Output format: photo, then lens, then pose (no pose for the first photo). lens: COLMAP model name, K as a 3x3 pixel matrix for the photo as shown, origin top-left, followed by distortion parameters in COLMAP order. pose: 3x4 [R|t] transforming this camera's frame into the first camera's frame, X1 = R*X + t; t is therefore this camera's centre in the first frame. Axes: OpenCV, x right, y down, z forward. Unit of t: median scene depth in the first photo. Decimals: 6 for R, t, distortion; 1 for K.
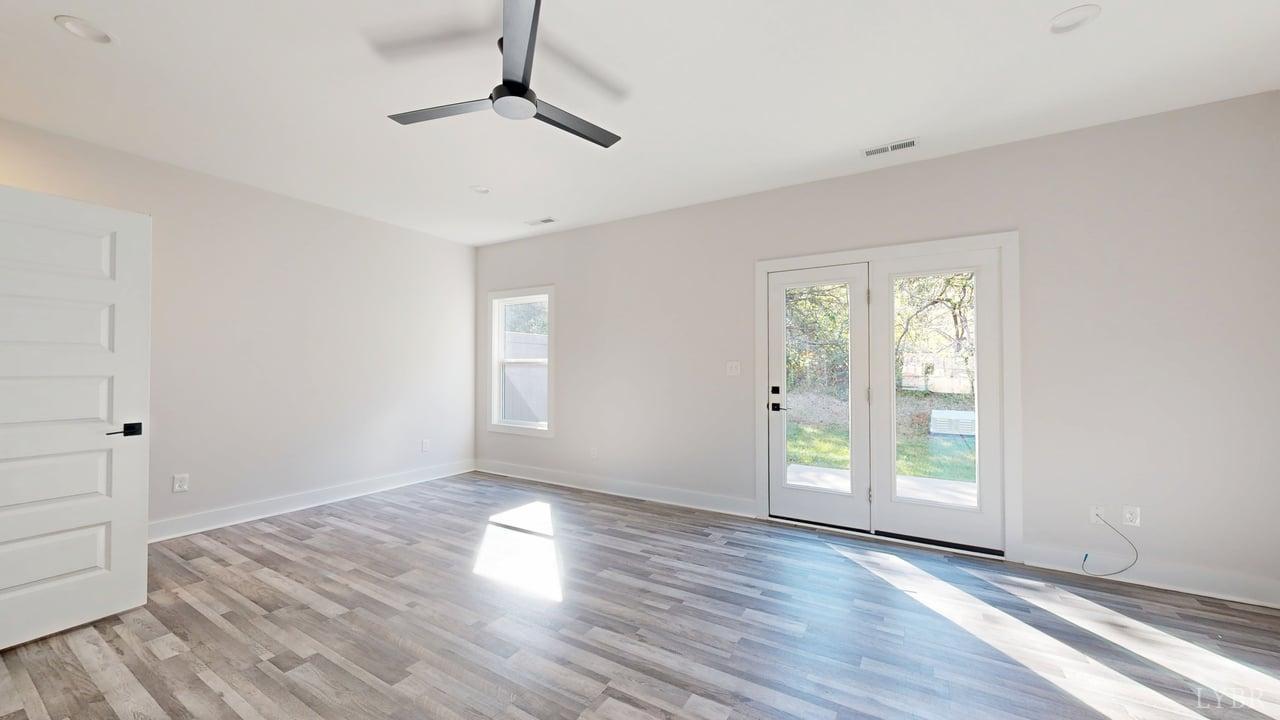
lens RADIAL K [[462.6, 0, 629.9], [0, 462.6, 313.2], [0, 0, 1]] dist [-0.005993, 0.000537]
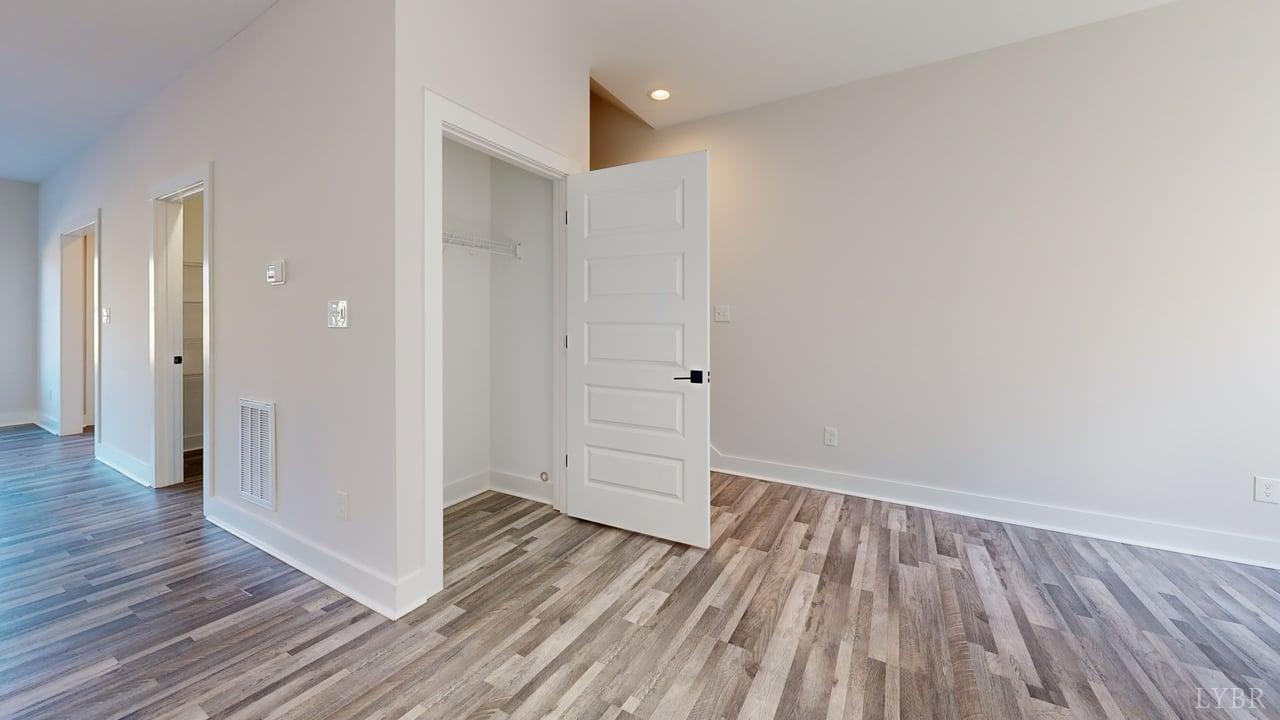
lens RADIAL K [[462.6, 0, 643.2], [0, 462.6, 332.5], [0, 0, 1]] dist [-0.005993, 0.000537]
pose [[0.028359, 0.024189, -0.999305, -0.042617], [0.127075, 0.991509, 0.027607, 0.082551], [0.991488, -0.127770, 0.025044, 0.617456]]
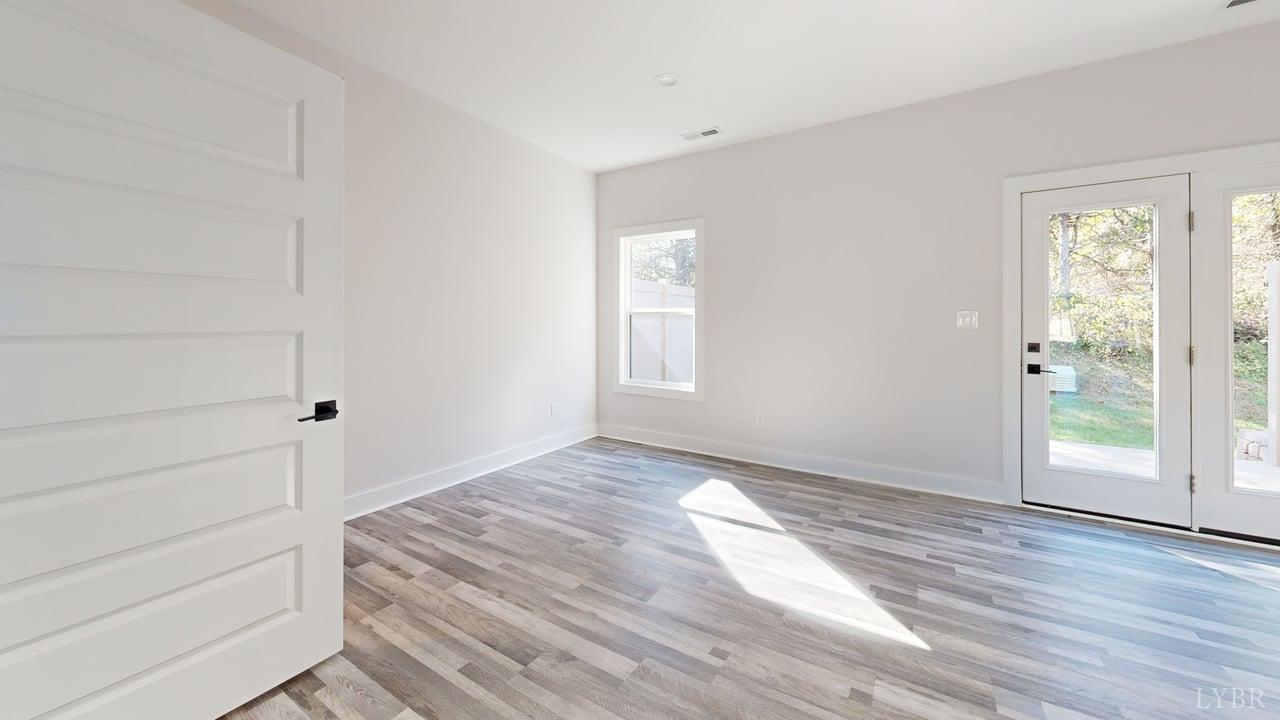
lens RADIAL K [[462.6, 0, 630.2], [0, 462.6, 332.1], [0, 0, 1]] dist [-0.005993, 0.000537]
pose [[0.999720, 0.002353, -0.023526, -0.414686], [0.000870, 0.990699, 0.136066, 0.041343], [0.023627, -0.136048, 0.990420, 0.263832]]
